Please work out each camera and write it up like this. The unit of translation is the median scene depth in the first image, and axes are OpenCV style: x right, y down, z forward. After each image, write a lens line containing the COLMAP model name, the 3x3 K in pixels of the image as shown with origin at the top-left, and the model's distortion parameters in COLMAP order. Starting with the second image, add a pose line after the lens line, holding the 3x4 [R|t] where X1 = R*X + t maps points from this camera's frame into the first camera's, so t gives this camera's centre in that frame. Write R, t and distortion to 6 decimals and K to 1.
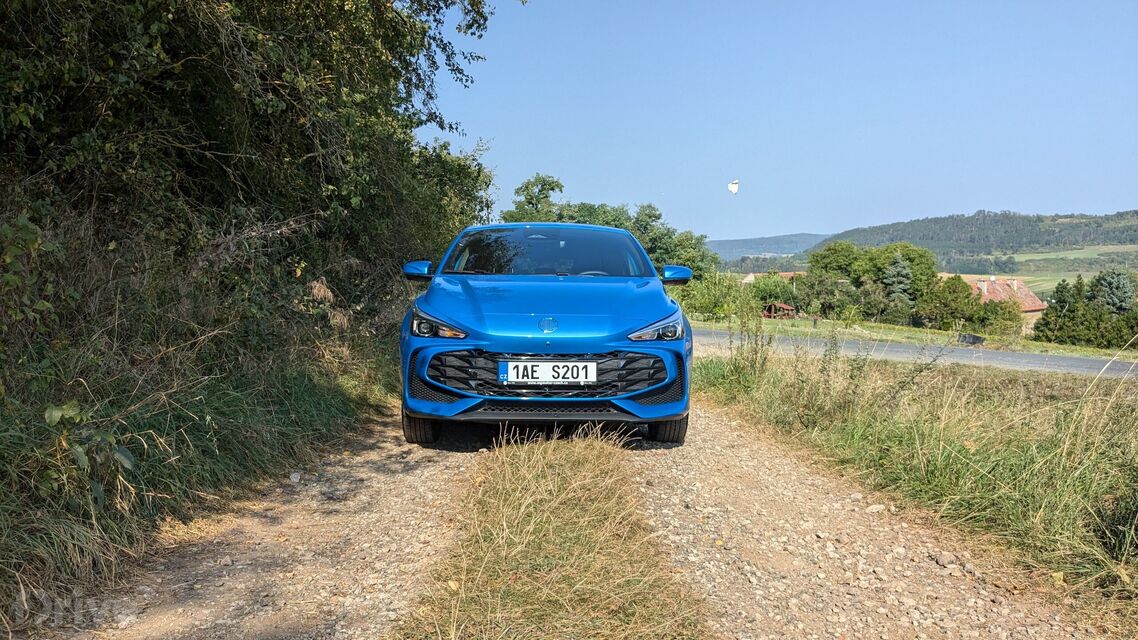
lens RADIAL K [[944.7, 0, 548.8], [0, 944.7, 285.7], [0, 0, 1]] dist [0.025224, -0.059953]
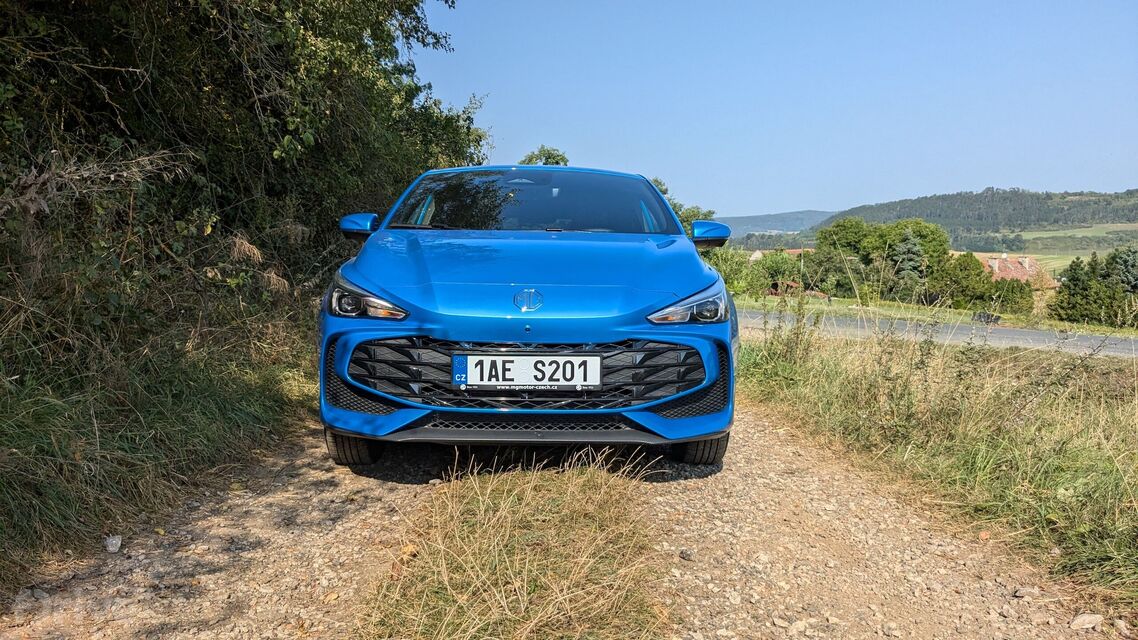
lens RADIAL K [[944.7, 0, 558.5], [0, 944.7, 328.7], [0, 0, 1]] dist [0.025224, -0.059953]
pose [[0.999979, 0.003282, 0.005633, 0.014333], [-0.003667, 0.997557, 0.069768, 0.012931], [-0.005391, -0.069787, 0.997547, 0.285570]]
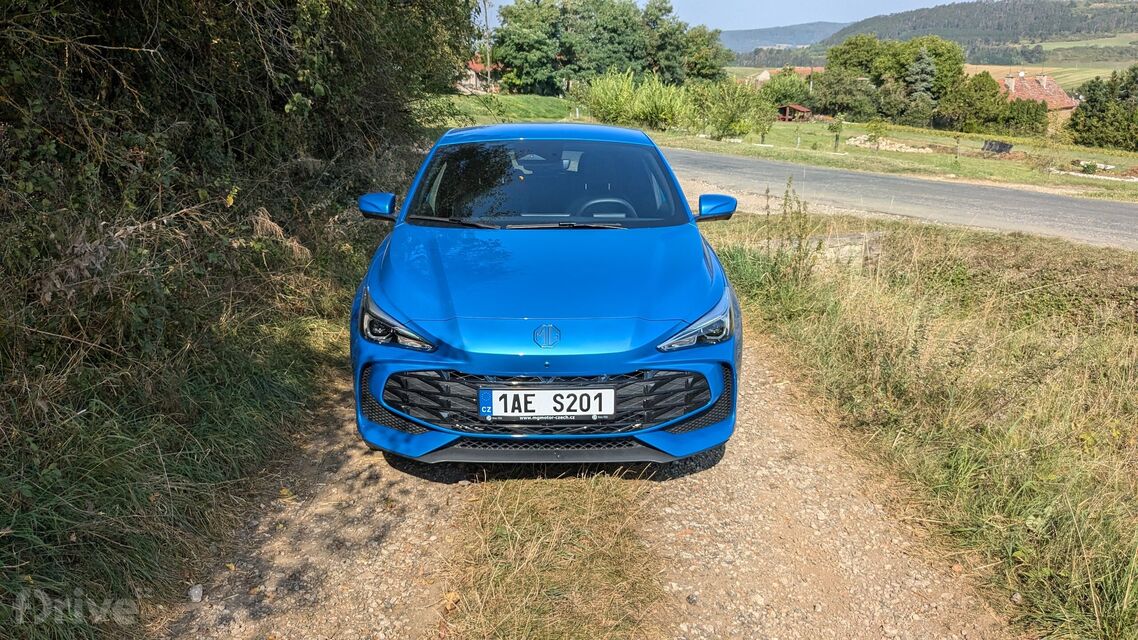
lens RADIAL K [[944.7, 0, 542.2], [0, 944.7, 321.9], [0, 0, 1]] dist [0.025224, -0.059953]
pose [[0.999821, -0.011653, -0.014922, 0.005583], [0.014961, 0.969273, 0.245531, -0.123583], [0.011603, -0.245710, 0.969274, 0.262551]]
